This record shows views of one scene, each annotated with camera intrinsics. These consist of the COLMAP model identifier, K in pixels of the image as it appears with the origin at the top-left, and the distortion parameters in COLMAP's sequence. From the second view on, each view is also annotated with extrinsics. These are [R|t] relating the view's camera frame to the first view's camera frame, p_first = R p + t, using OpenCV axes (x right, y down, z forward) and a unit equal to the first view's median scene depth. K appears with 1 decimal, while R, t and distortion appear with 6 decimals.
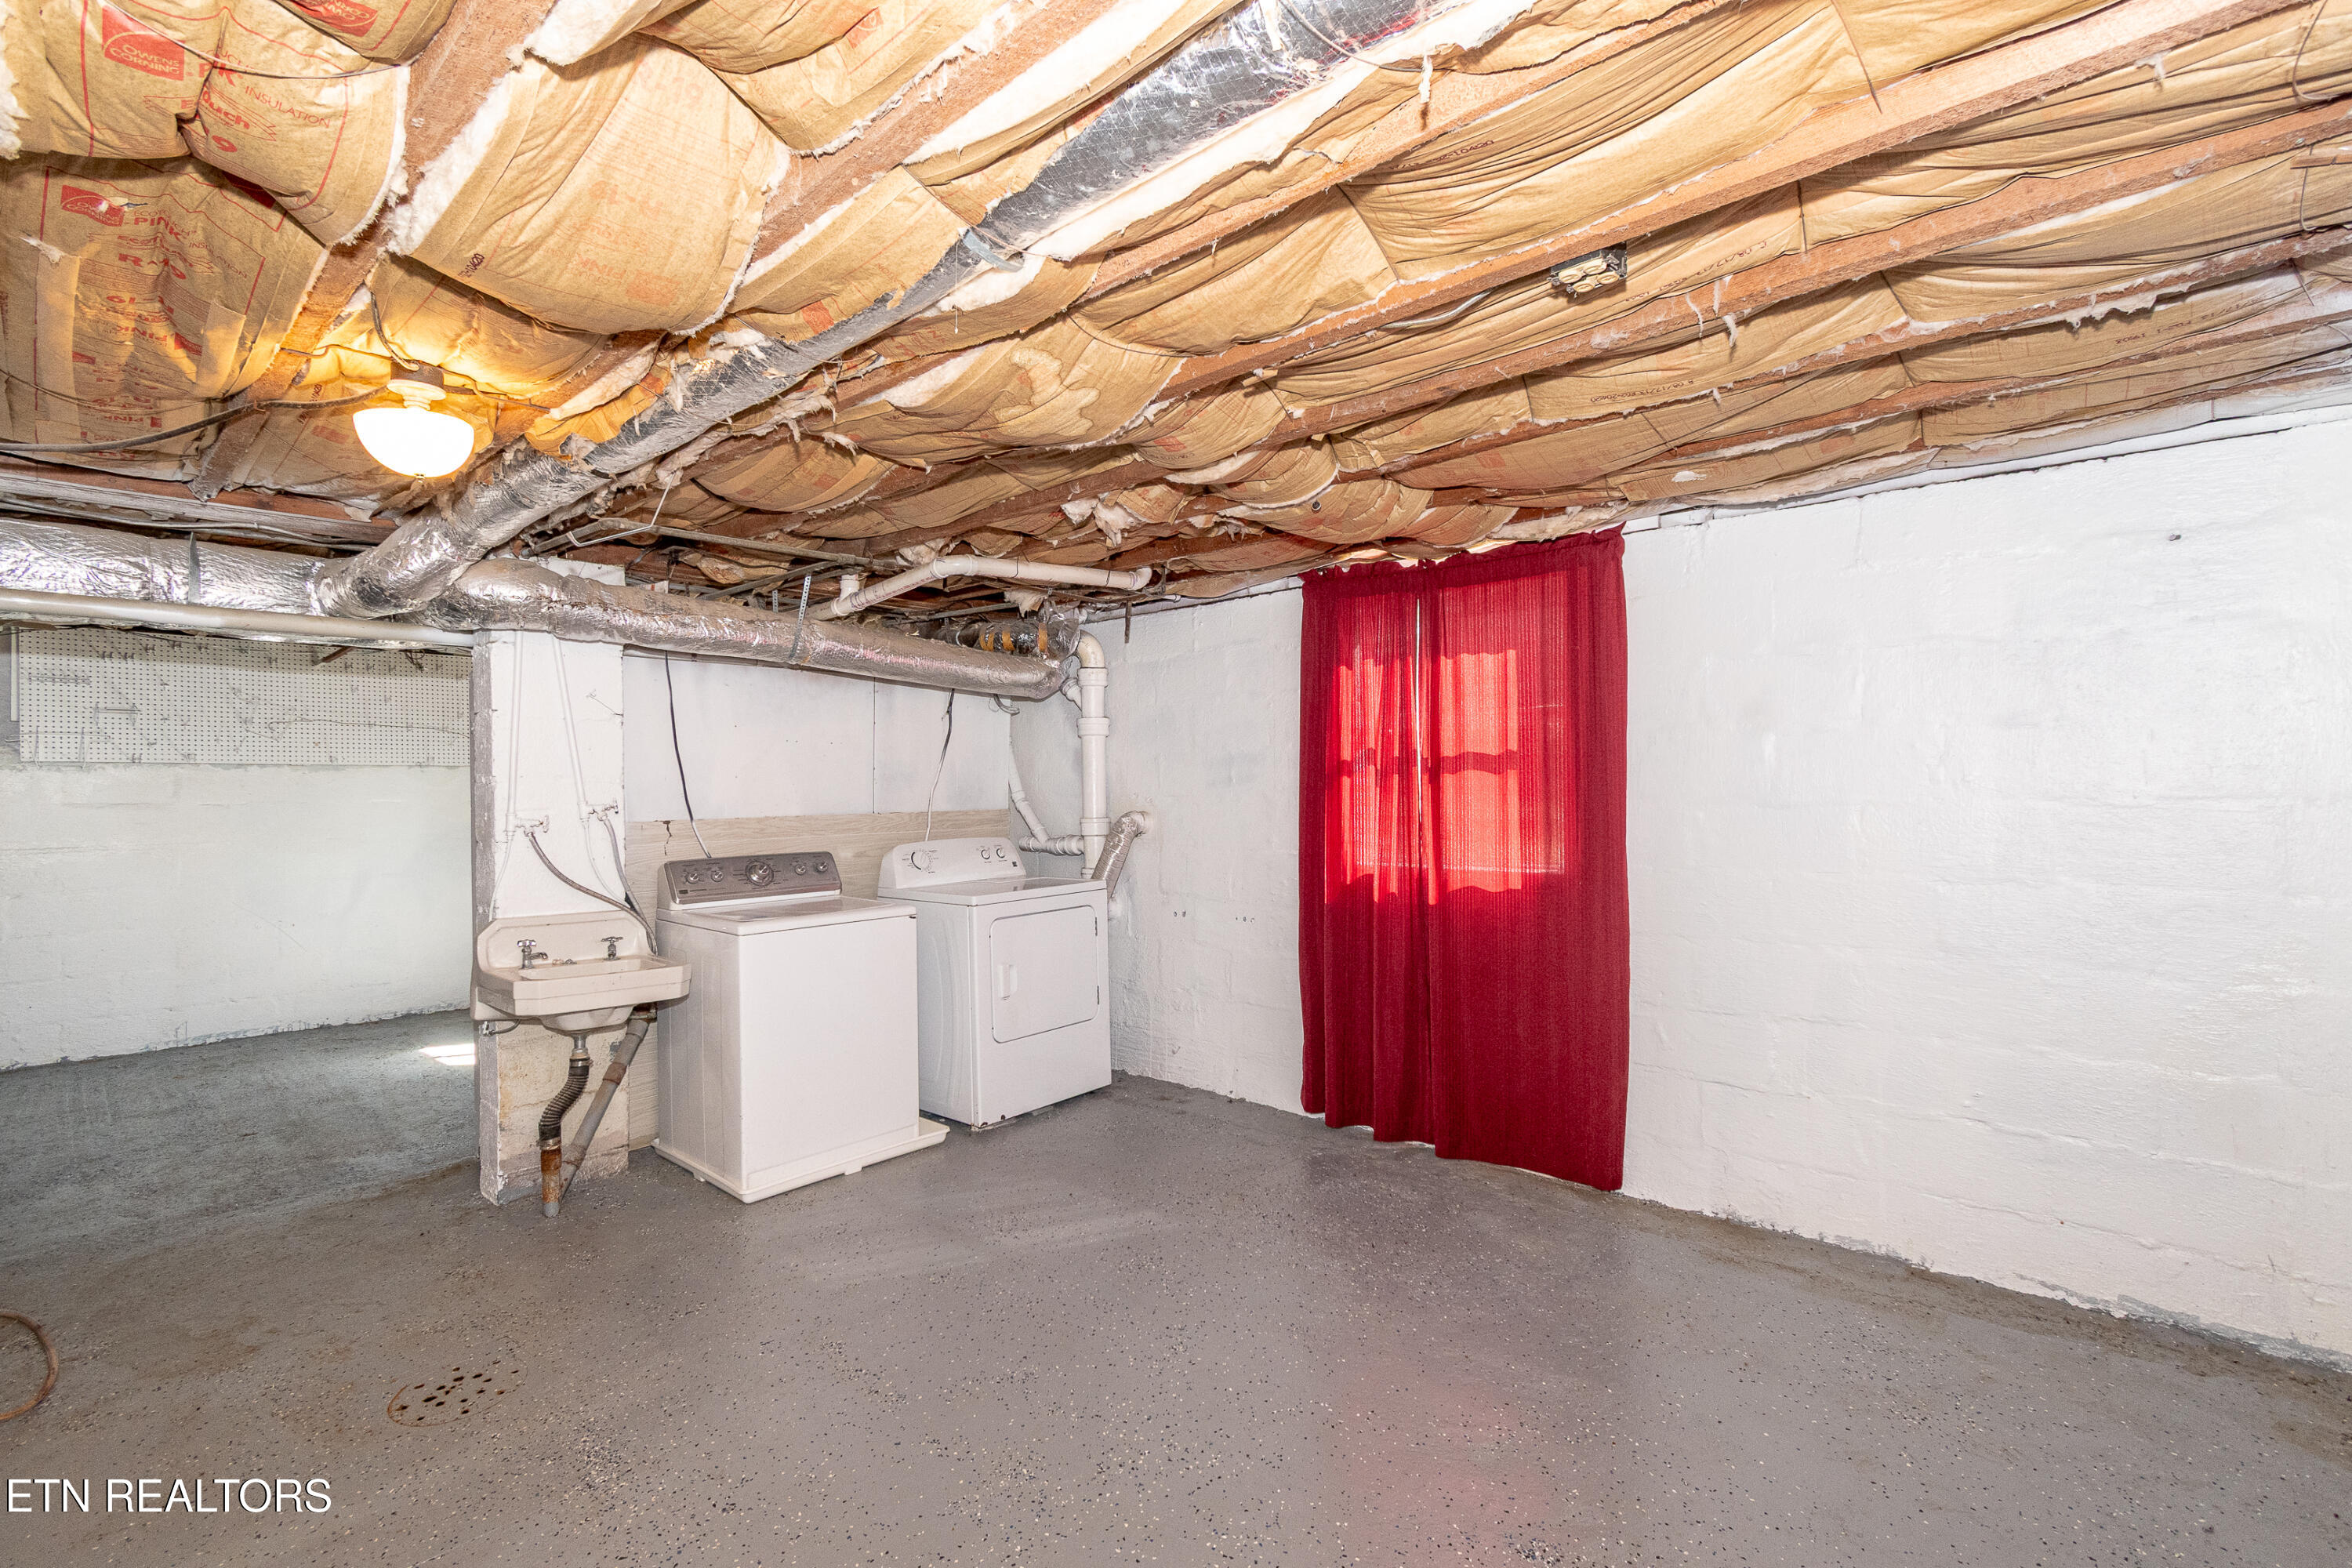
lens RADIAL K [[1038.1, 0, 1161.5], [0, 1038.1, 783.0], [0, 0, 1]] dist [-0.000743, 0.000433]
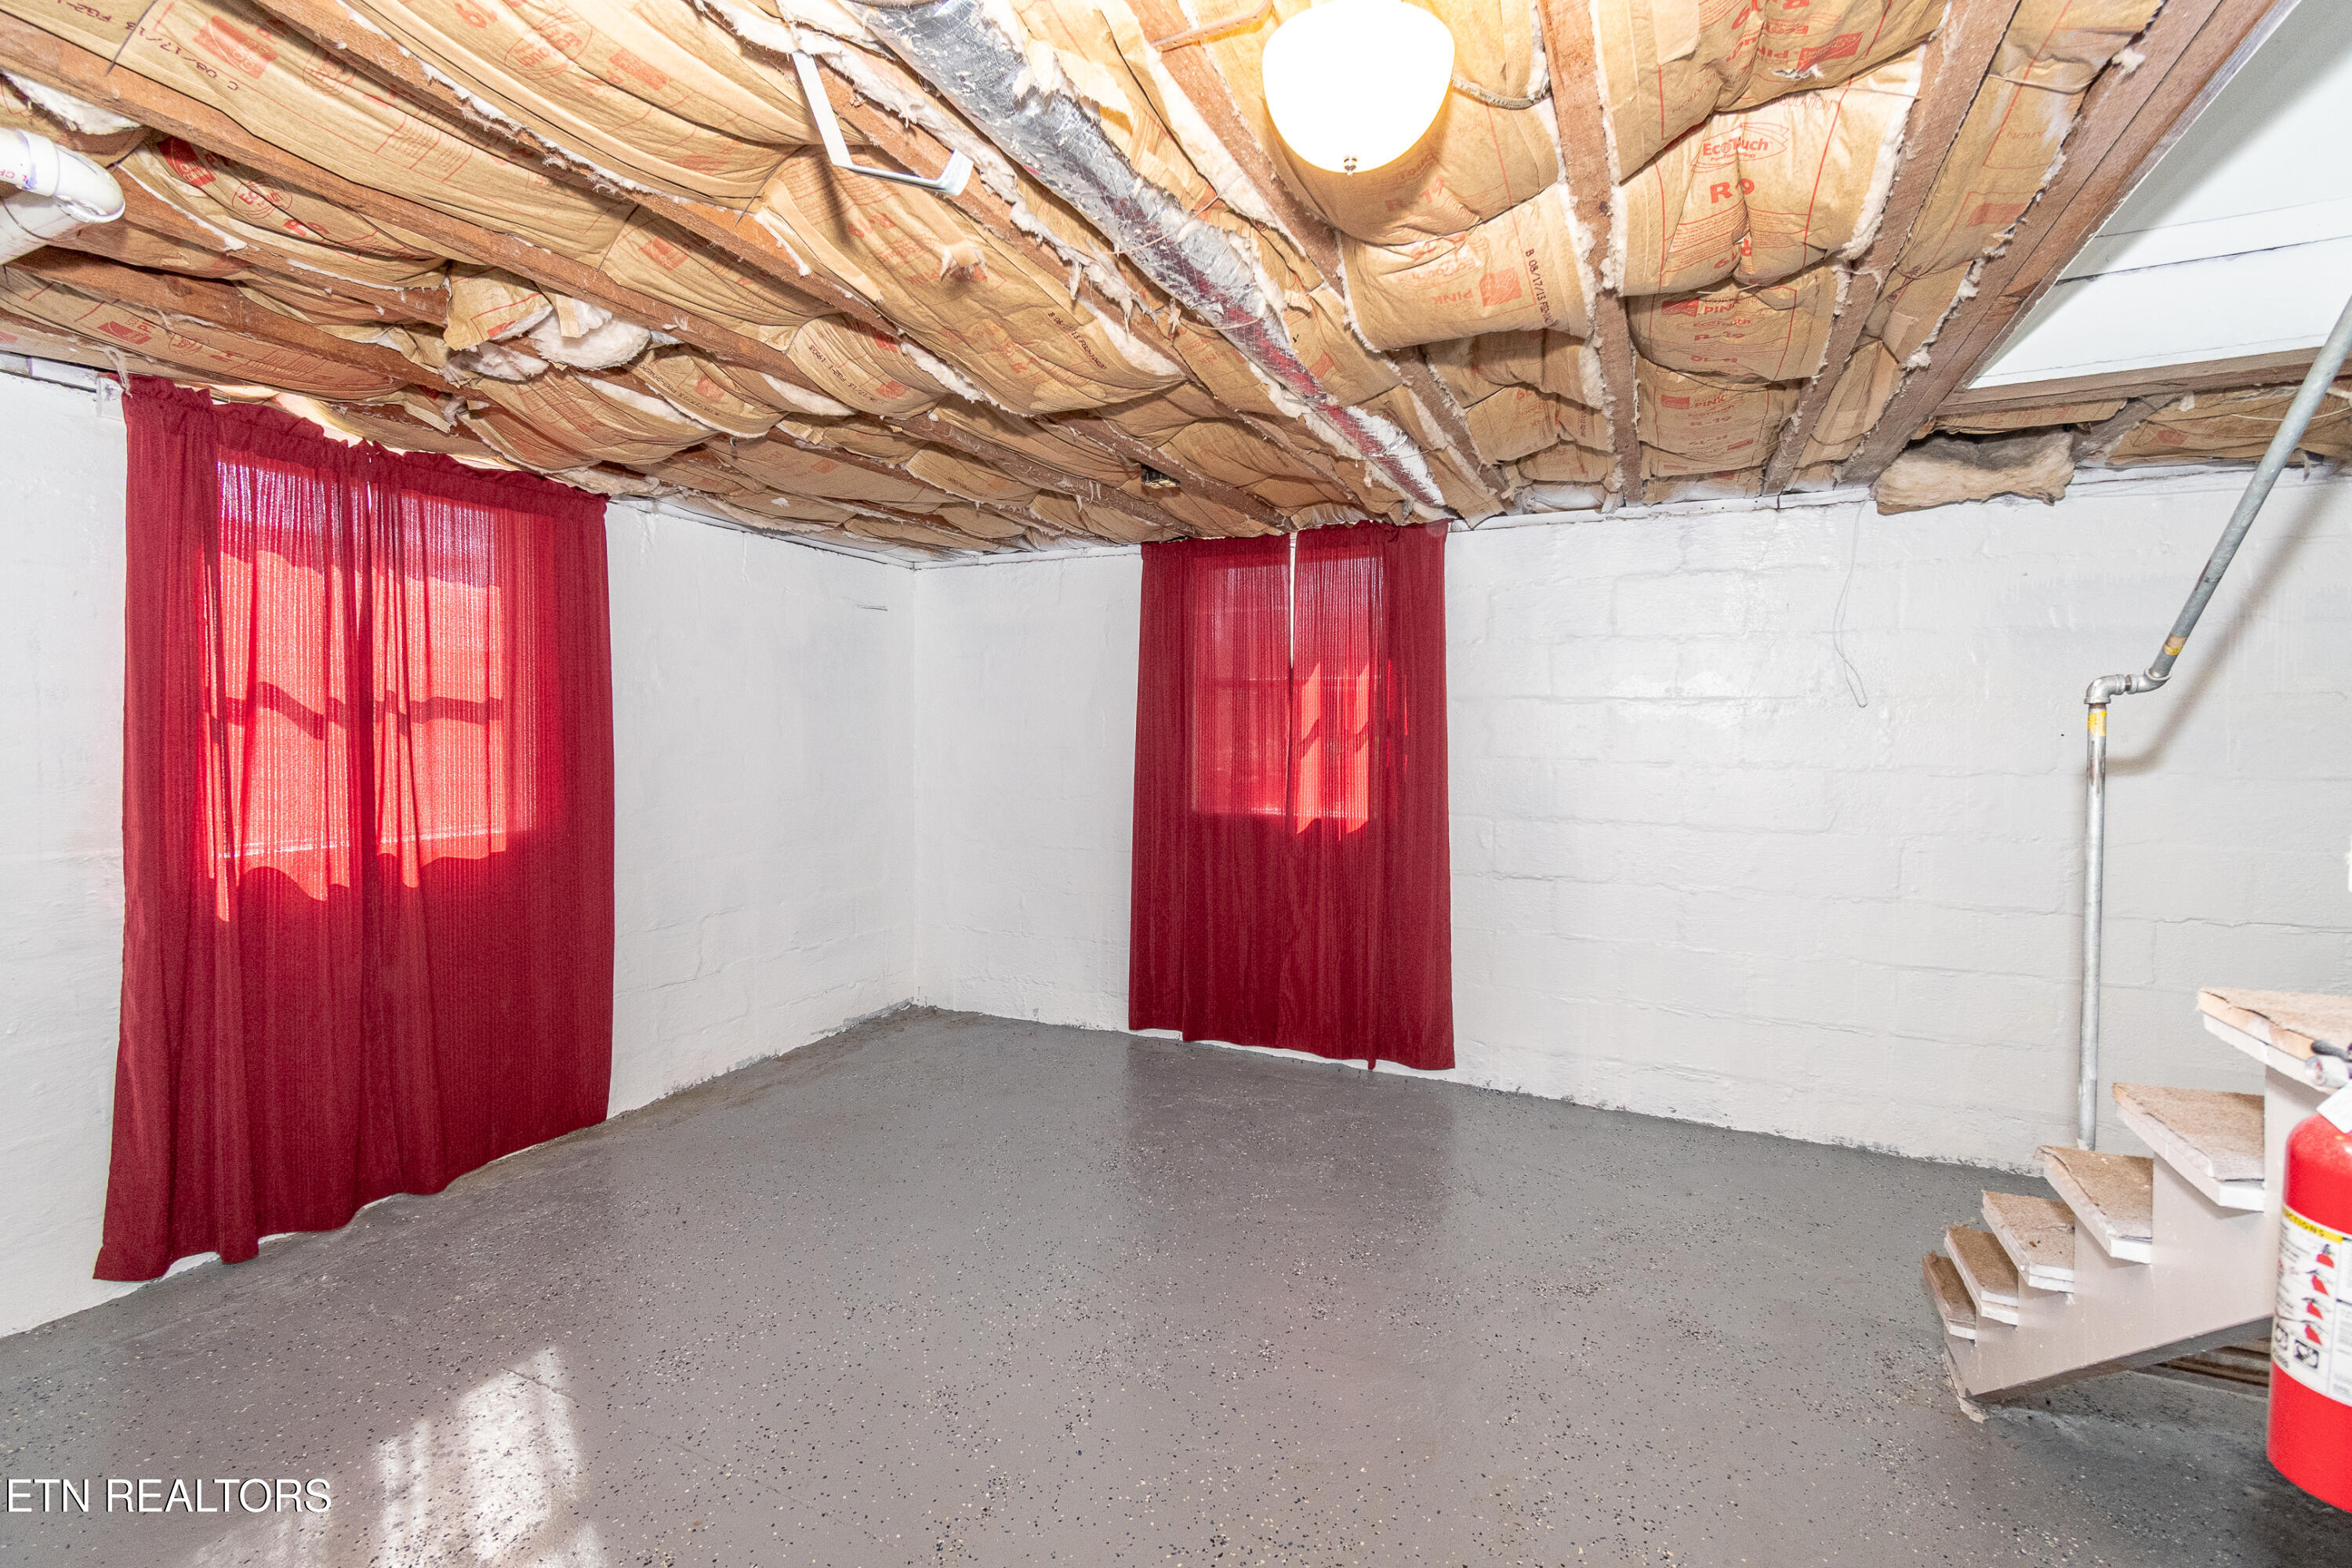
lens RADIAL K [[1038.1, 0, 1163.7], [0, 1038.1, 765.1], [0, 0, 1]] dist [-0.000743, 0.000433]
pose [[-0.292103, -0.022234, 0.956128, -0.686253], [-0.004349, 0.999750, 0.021919, 0.003992], [-0.956377, 0.002244, -0.292127, 0.706909]]
